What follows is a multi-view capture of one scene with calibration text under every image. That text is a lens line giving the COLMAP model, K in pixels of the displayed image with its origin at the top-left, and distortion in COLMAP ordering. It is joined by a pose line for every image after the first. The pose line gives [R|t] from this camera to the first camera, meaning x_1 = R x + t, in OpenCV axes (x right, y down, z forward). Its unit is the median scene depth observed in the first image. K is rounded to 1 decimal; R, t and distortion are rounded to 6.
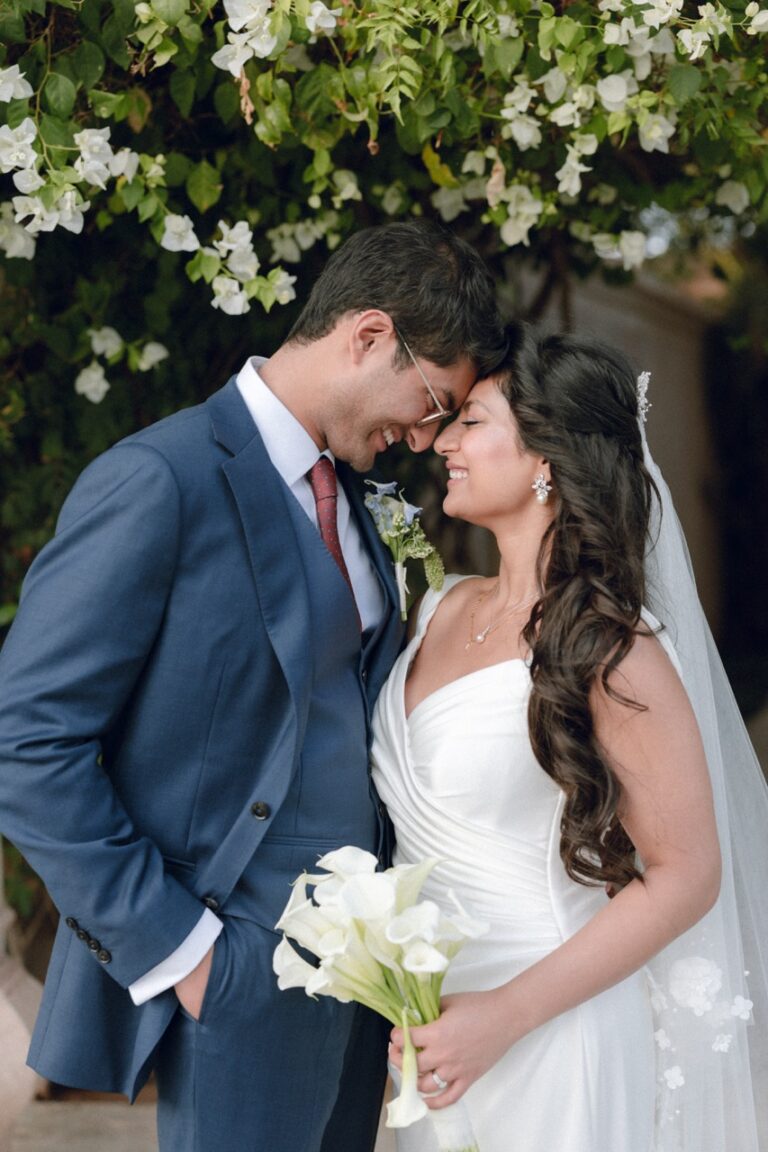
lens RADIAL K [[1831.6, 0, 385.5], [0, 1831.6, 577.1], [0, 0, 1]] dist [0.000783, 0.001972]
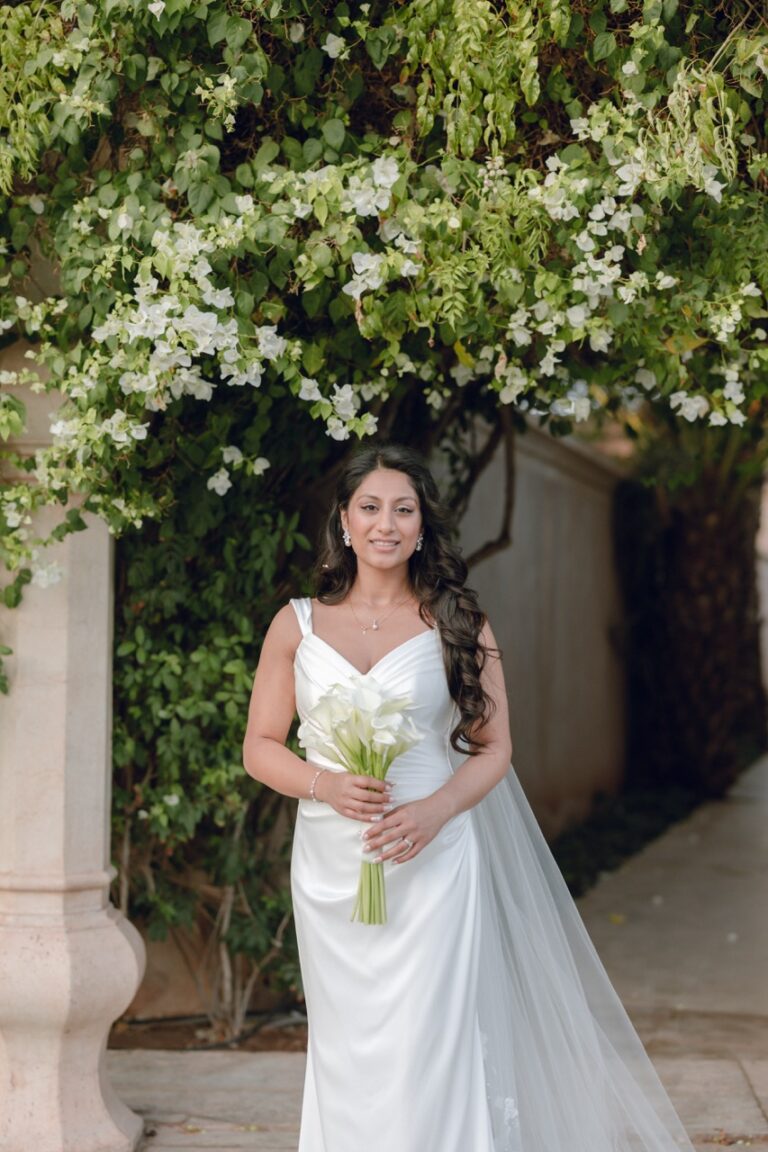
lens RADIAL K [[1831.6, 0, 385.5], [0, 1831.6, 577.1], [0, 0, 1]] dist [0.000783, 0.001972]
pose [[0.998085, 0.035654, 0.050543, -0.122820], [-0.031511, 0.996254, -0.080528, 0.109570], [-0.053225, 0.078781, 0.995470, -0.621394]]
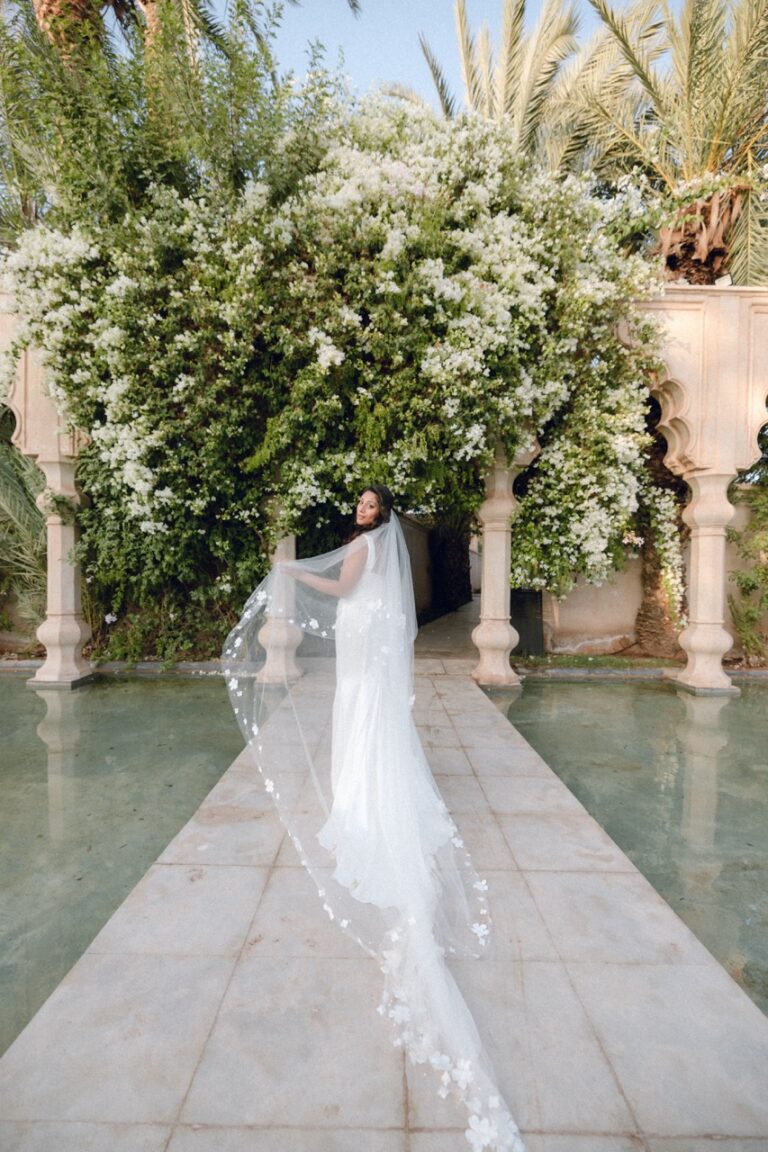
lens RADIAL K [[482.0, 0, 384.0], [0, 482.0, 576.0], [0, 0, 1]] dist [0.000471, -0.000043]
pose [[0.997300, 0.030480, 0.066808, -0.045256], [-0.027443, 0.998568, -0.045926, 0.188273], [-0.068112, 0.043969, 0.996708, -0.939250]]
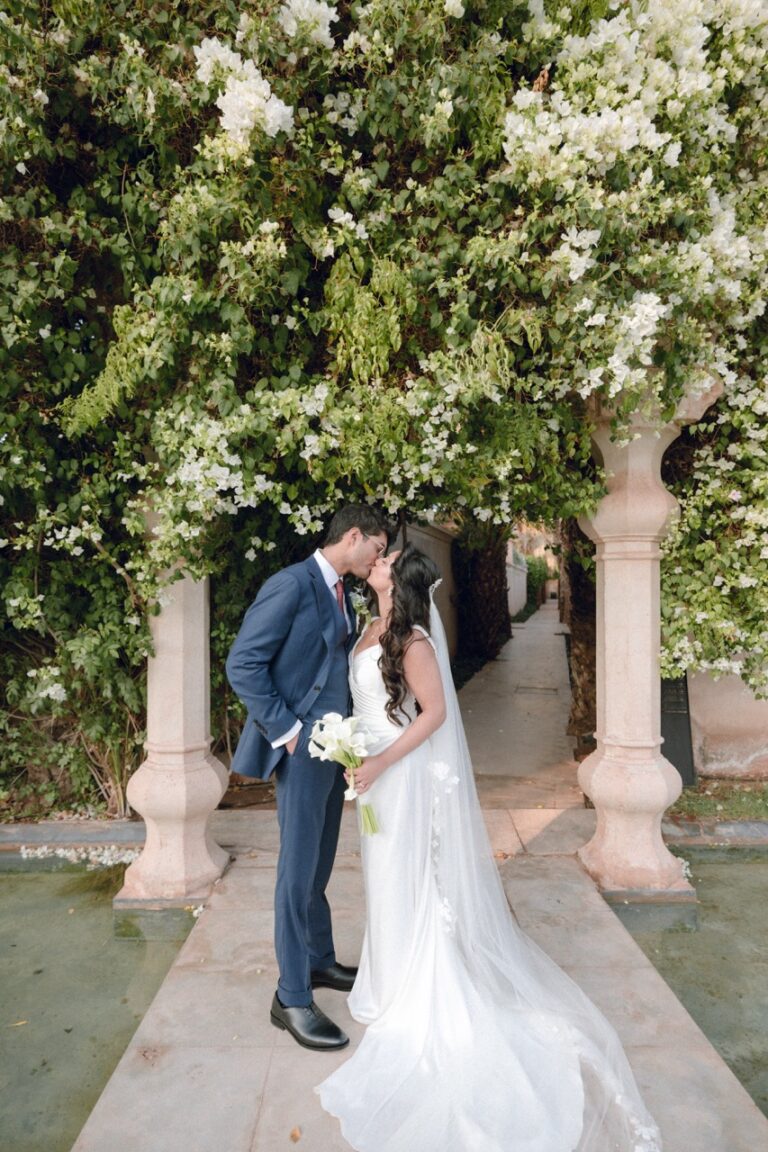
lens RADIAL K [[657.3, 0, 384.0], [0, 657.3, 576.0], [0, 0, 1]] dist [0.004859, 0.000293]
pose [[0.997175, 0.020000, 0.072408, -0.025504], [-0.014469, 0.996994, -0.076119, 0.010557], [-0.073713, 0.074856, 0.994466, -0.118133]]
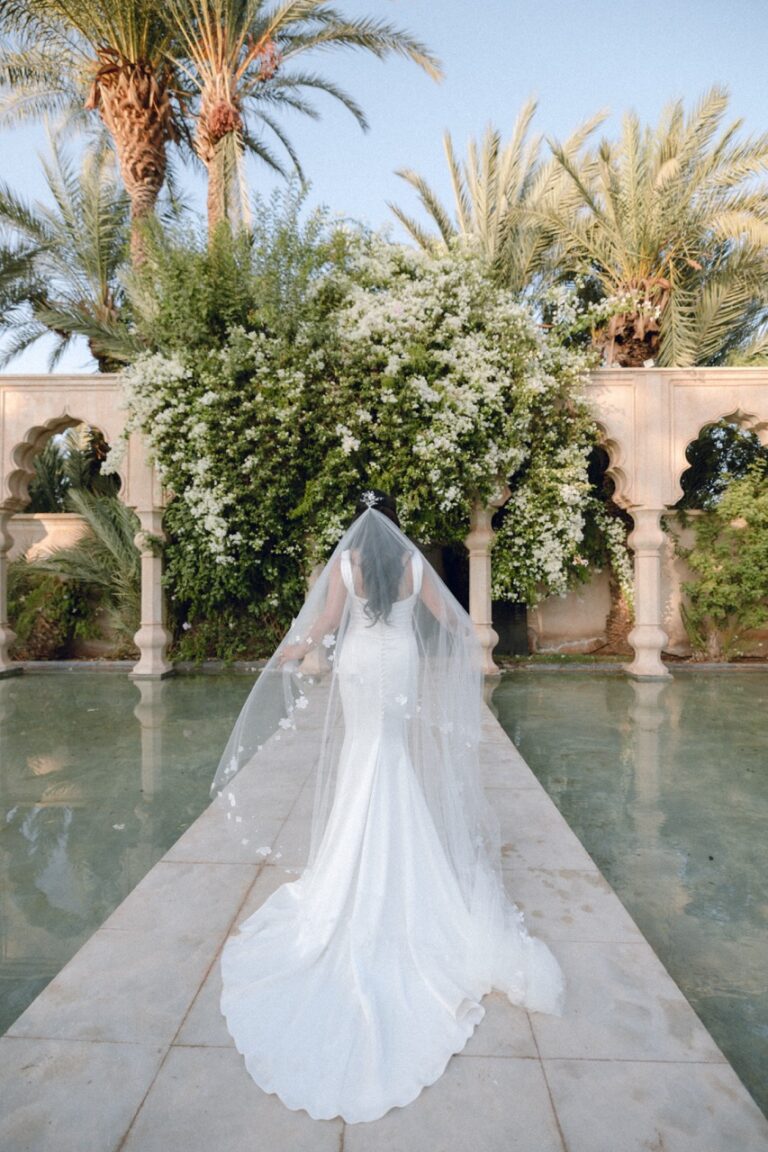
lens RADIAL K [[500.4, 0, 384.0], [0, 500.4, 576.0], [0, 0, 1]] dist [-0.036097, 0.000037]
pose [[0.999612, 0.016383, 0.022511, -0.020361], [-0.014732, 0.997320, -0.071665, 0.206801], [-0.023624, 0.071306, 0.997175, -1.765402]]
